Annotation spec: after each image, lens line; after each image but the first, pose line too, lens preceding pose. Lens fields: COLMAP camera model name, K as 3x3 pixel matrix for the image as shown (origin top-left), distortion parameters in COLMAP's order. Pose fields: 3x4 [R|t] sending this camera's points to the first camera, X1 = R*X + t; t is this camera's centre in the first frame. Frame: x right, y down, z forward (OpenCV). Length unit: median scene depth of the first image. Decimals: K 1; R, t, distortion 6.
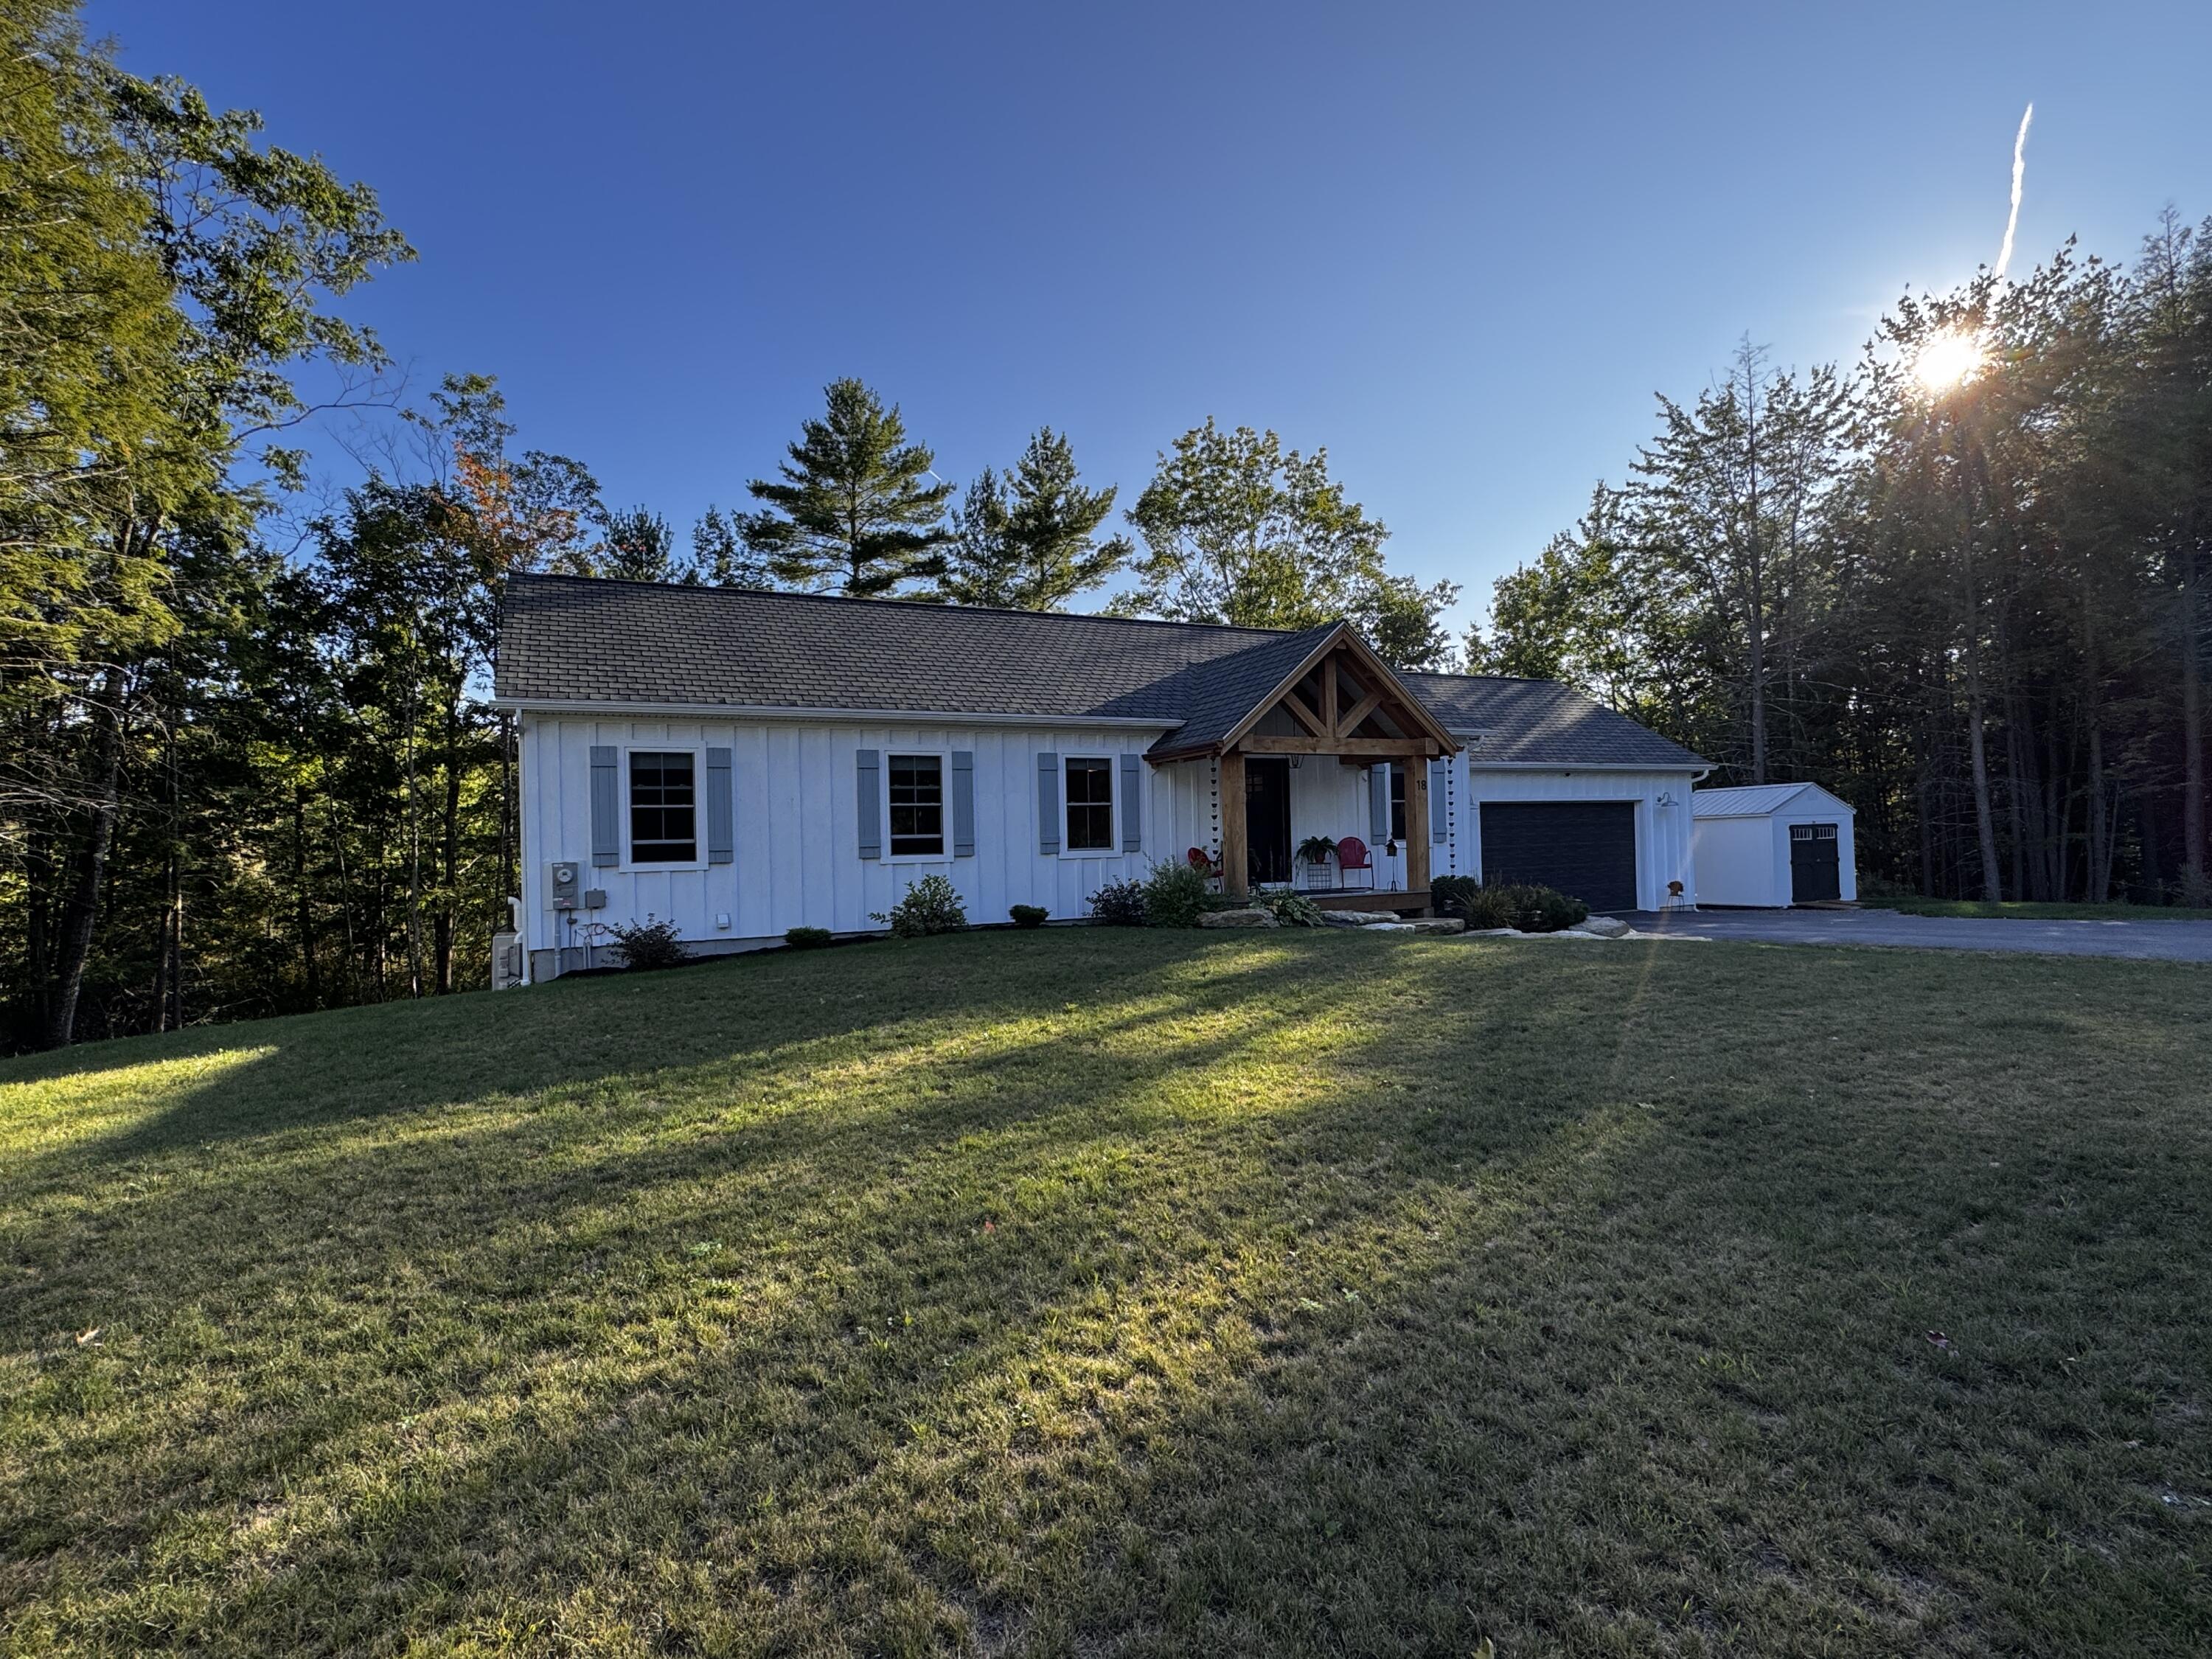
lens RADIAL K [[1106.7, 0, 1112.4], [0, 1106.7, 823.1], [0, 0, 1]] dist [-0.005999, -0.000310]
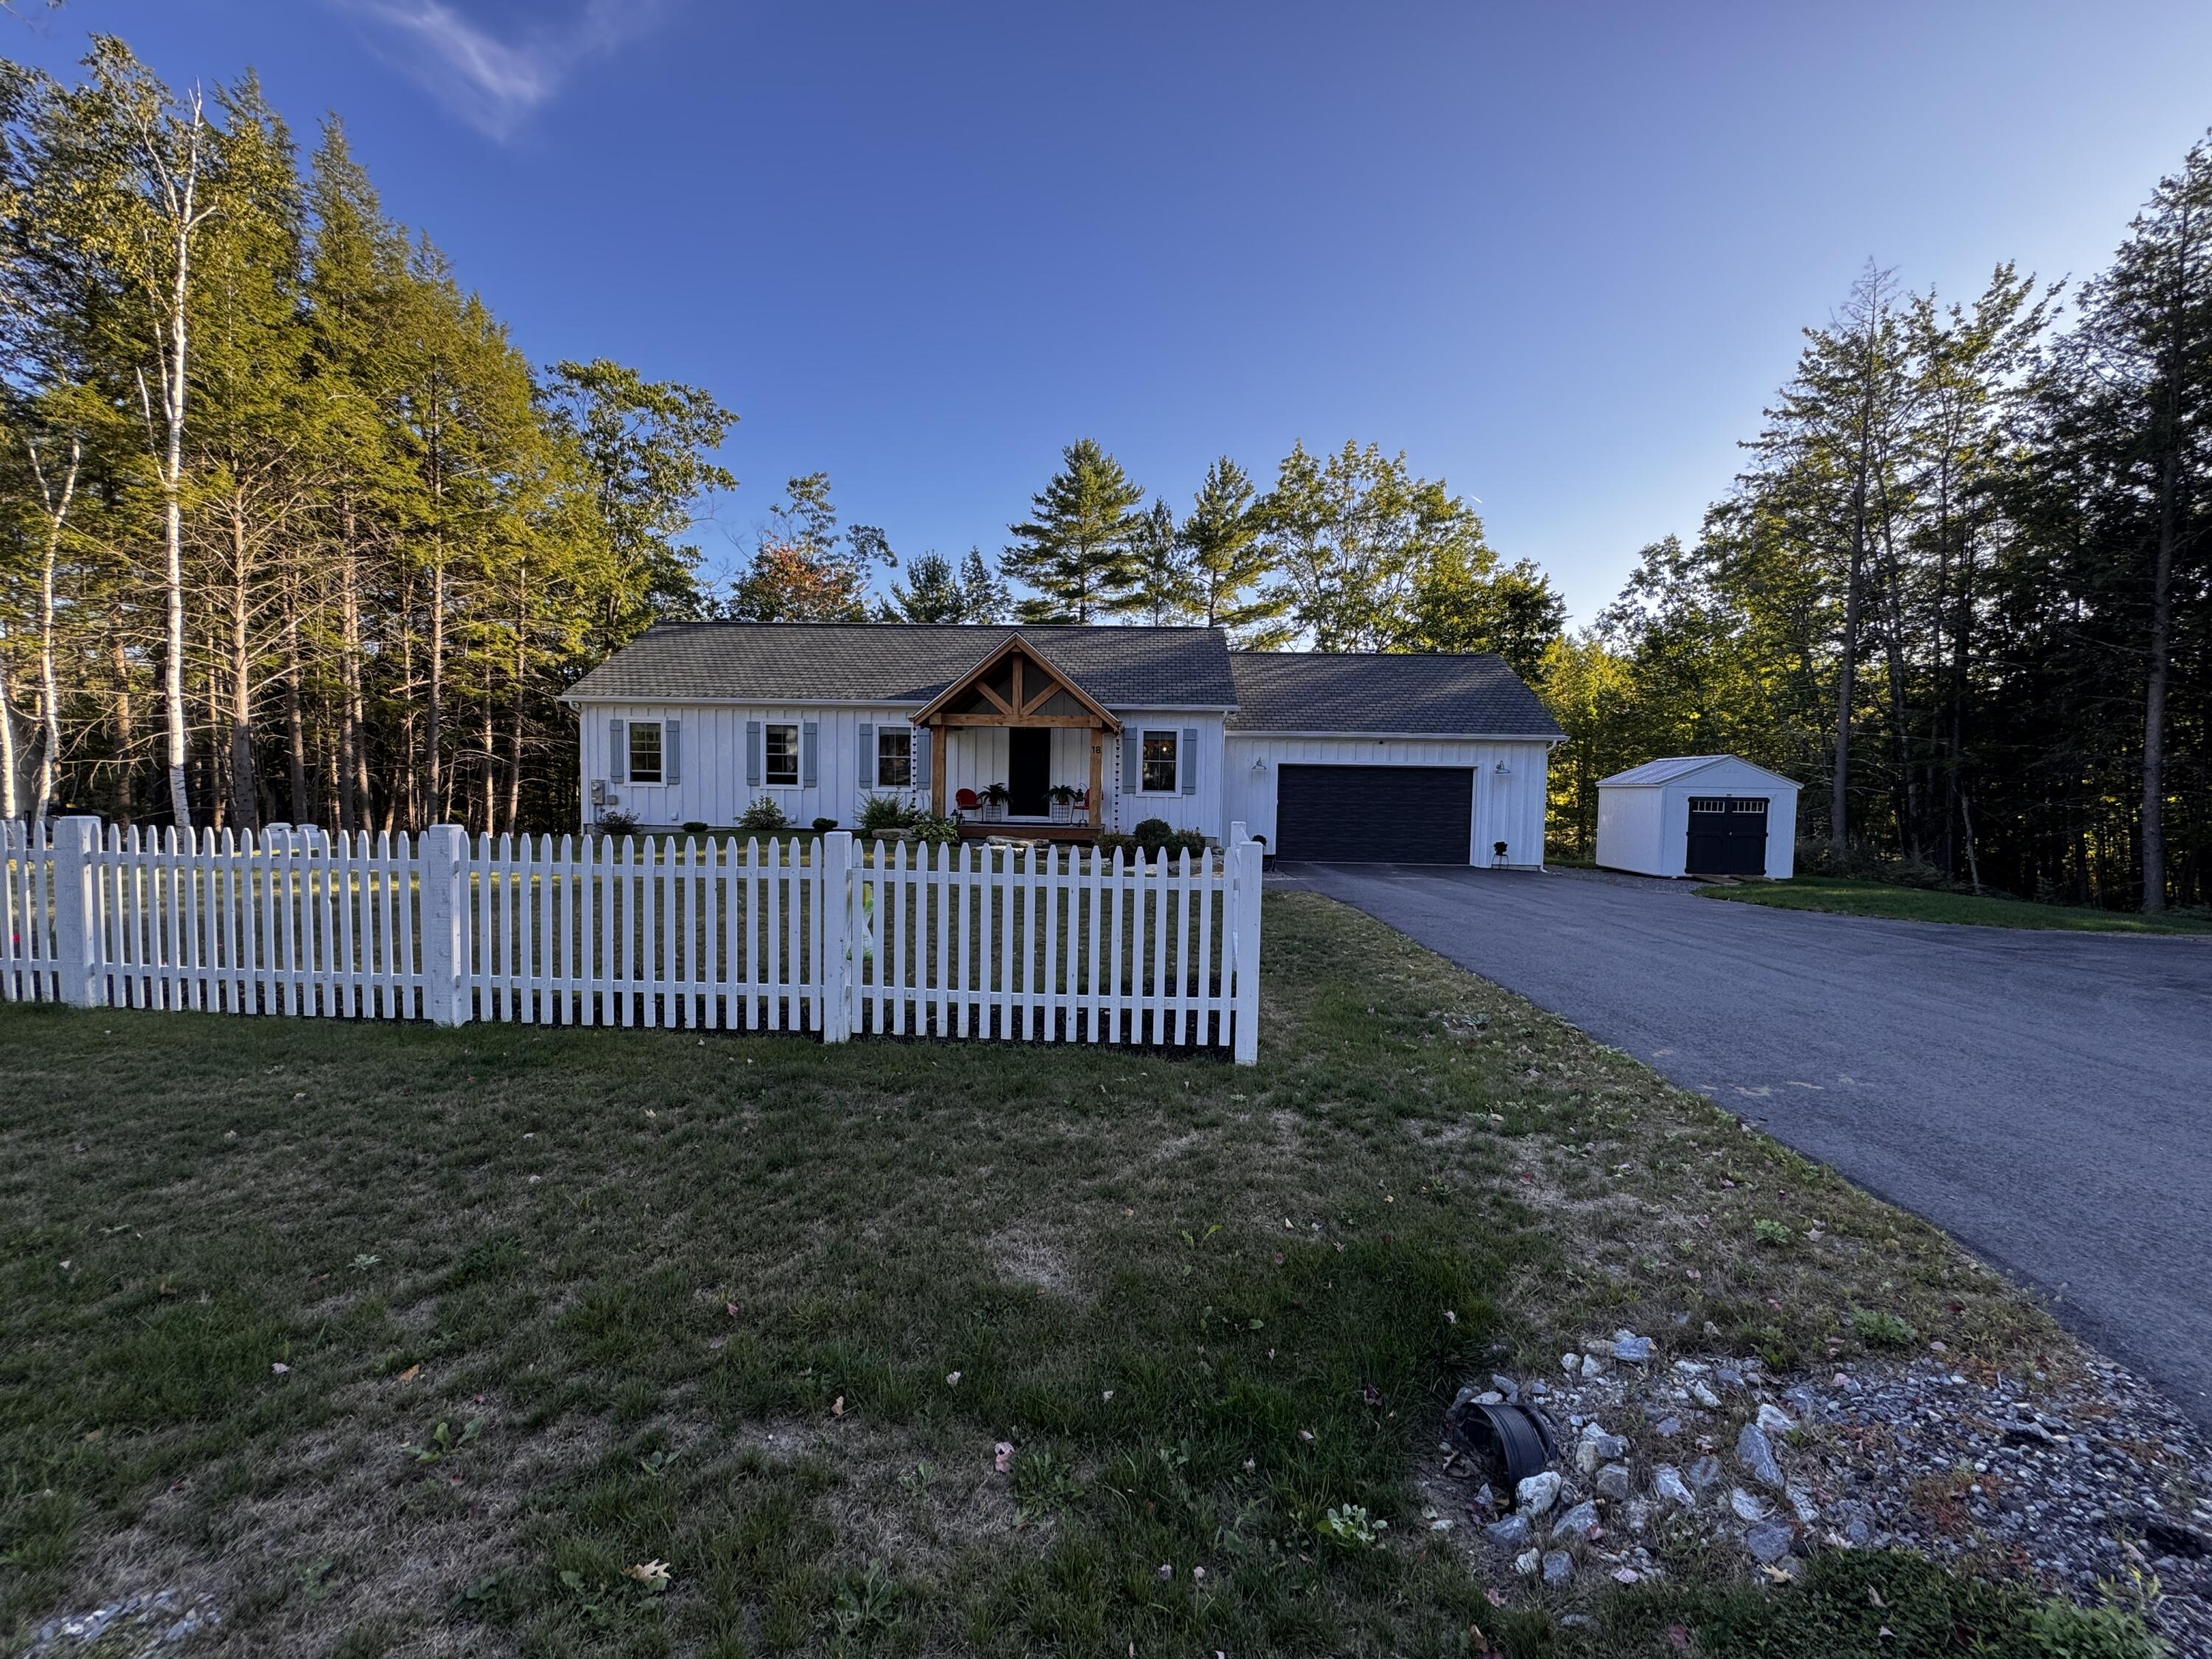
lens RADIAL K [[891.3, 0, 1101.9], [0, 891.3, 823.7], [0, 0, 1]] dist [-0.006433, 0.000691]
pose [[0.876258, 0.065021, -0.477436, 0.569049], [-0.032841, 0.996609, 0.075452, -0.019018], [0.480722, -0.050435, 0.875421, 0.029511]]
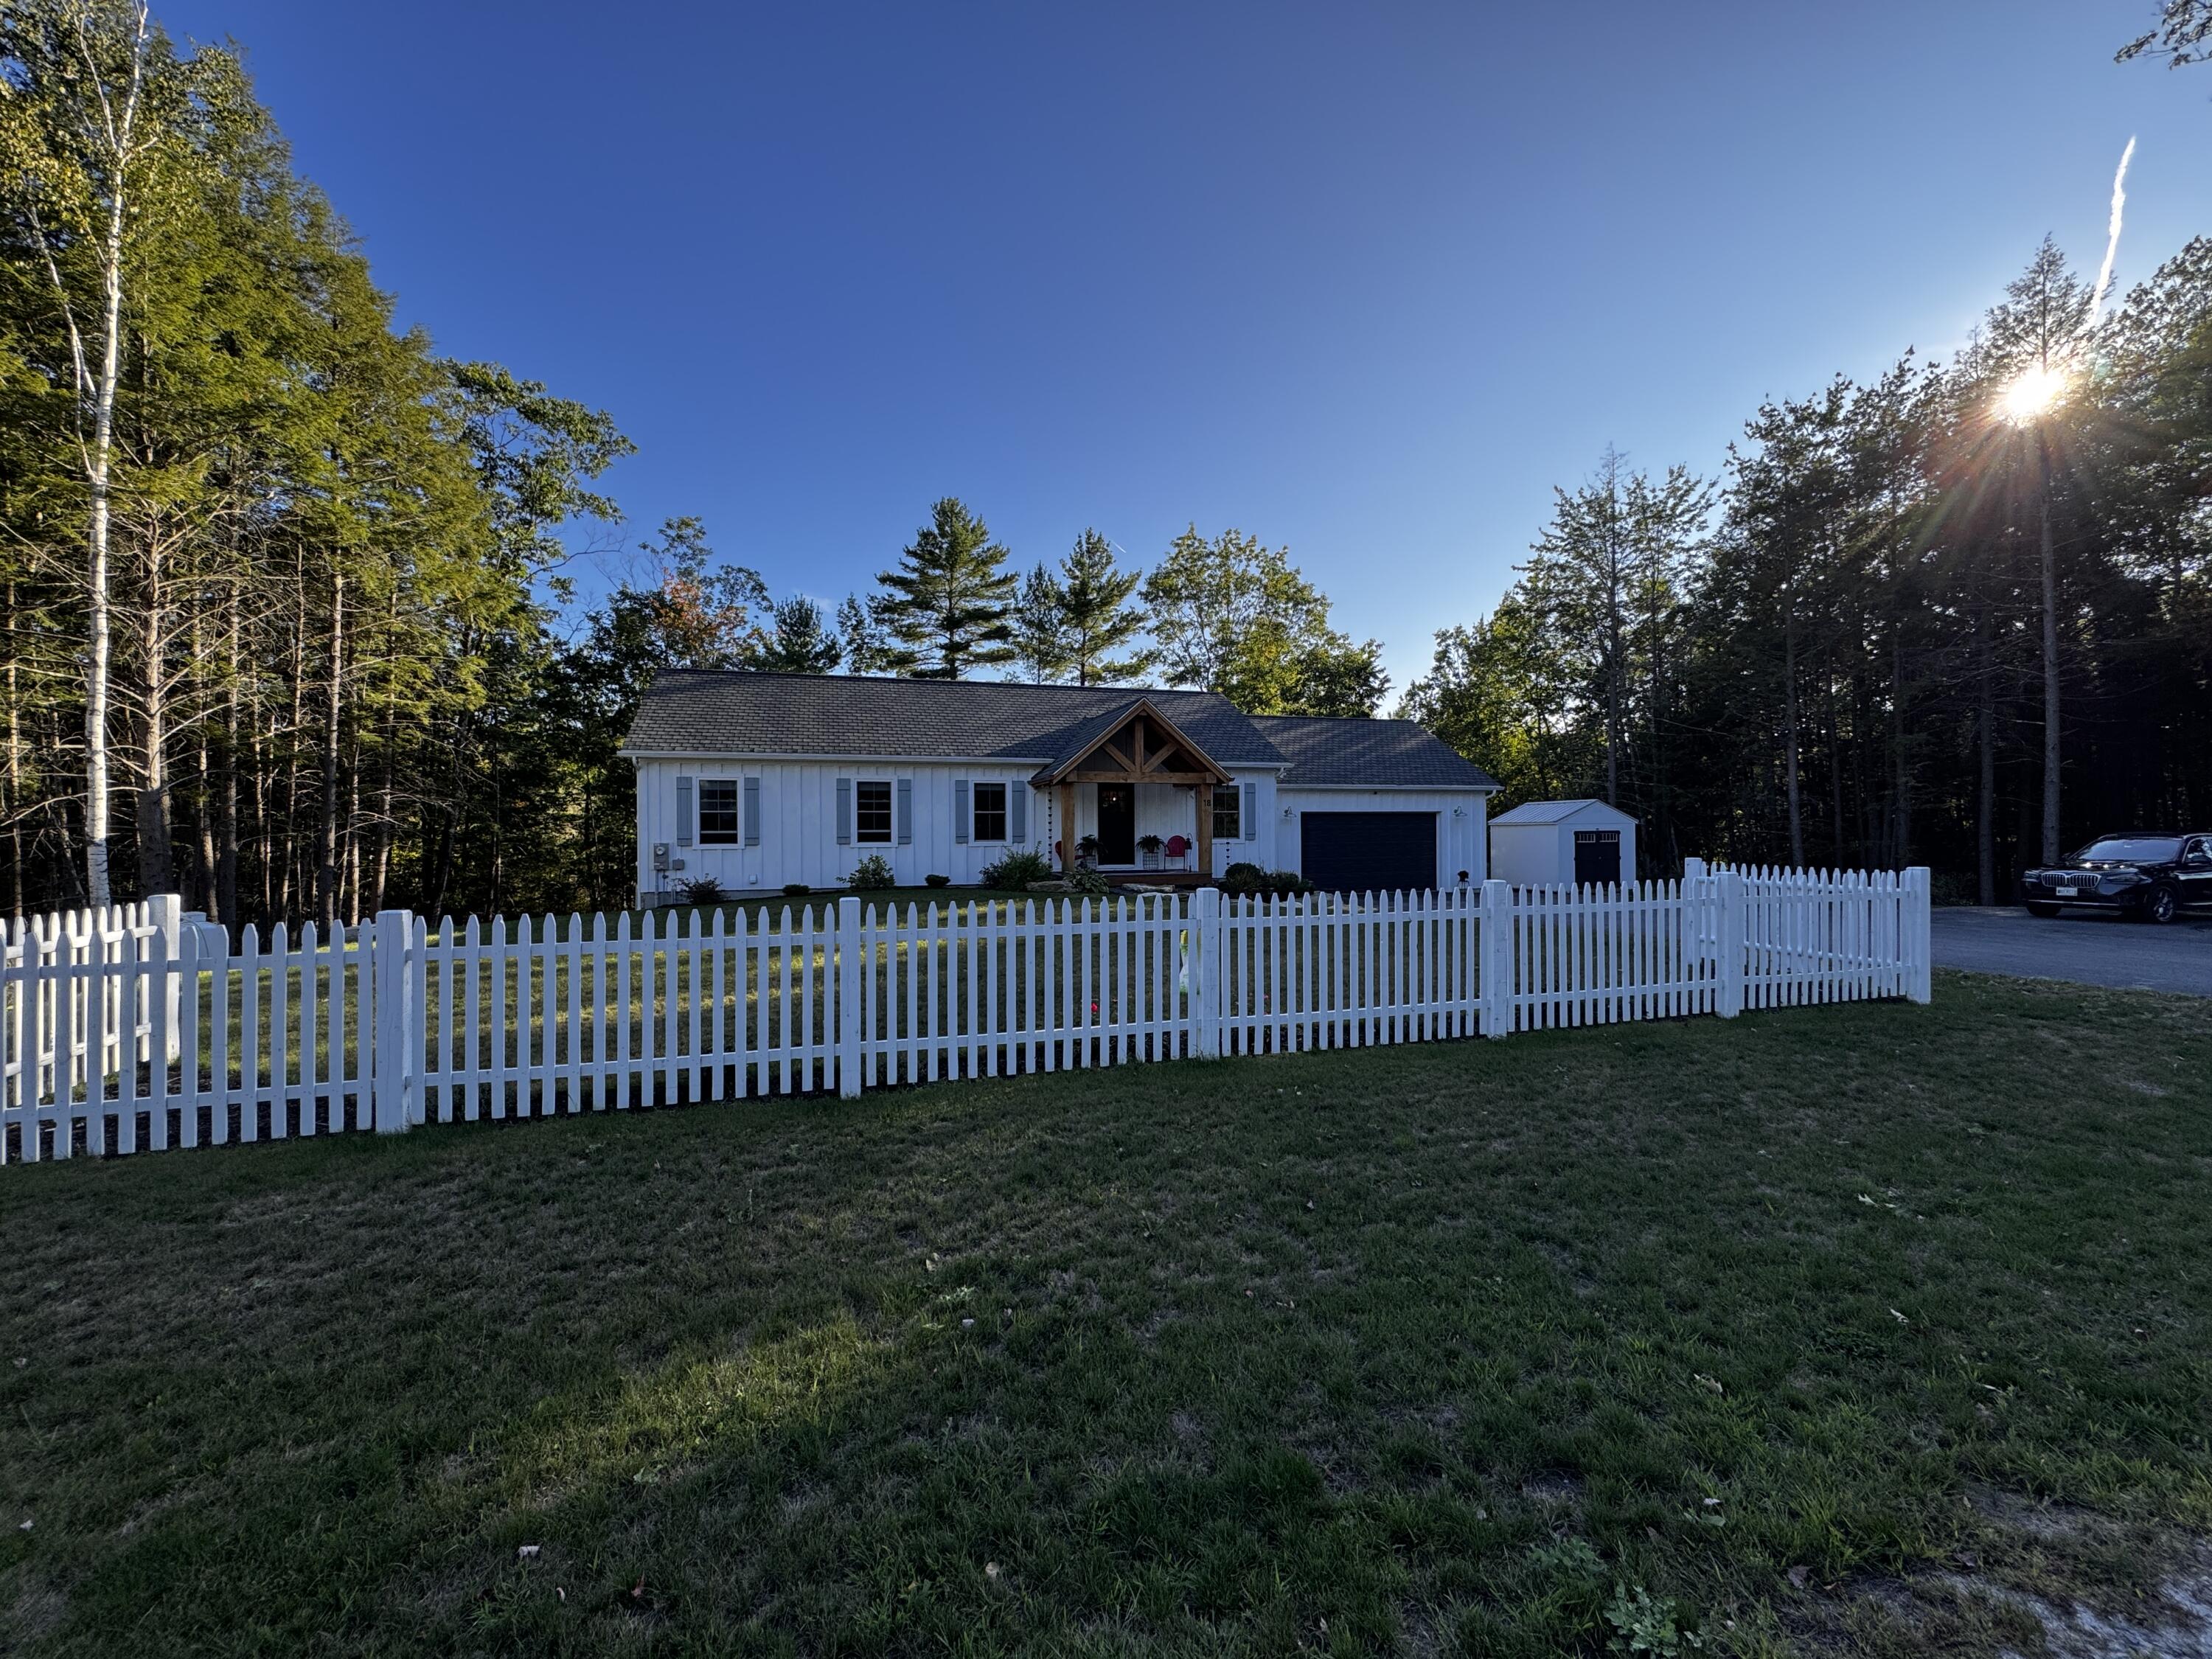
lens RADIAL K [[891.3, 0, 1106.0], [0, 891.3, 827.3], [0, 0, 1]] dist [-0.006433, 0.000691]
pose [[0.988408, 0.019766, -0.150531, 0.229104], [-0.016865, 0.999647, 0.020528, -0.016801], [0.150884, -0.017751, 0.988392, -0.160867]]
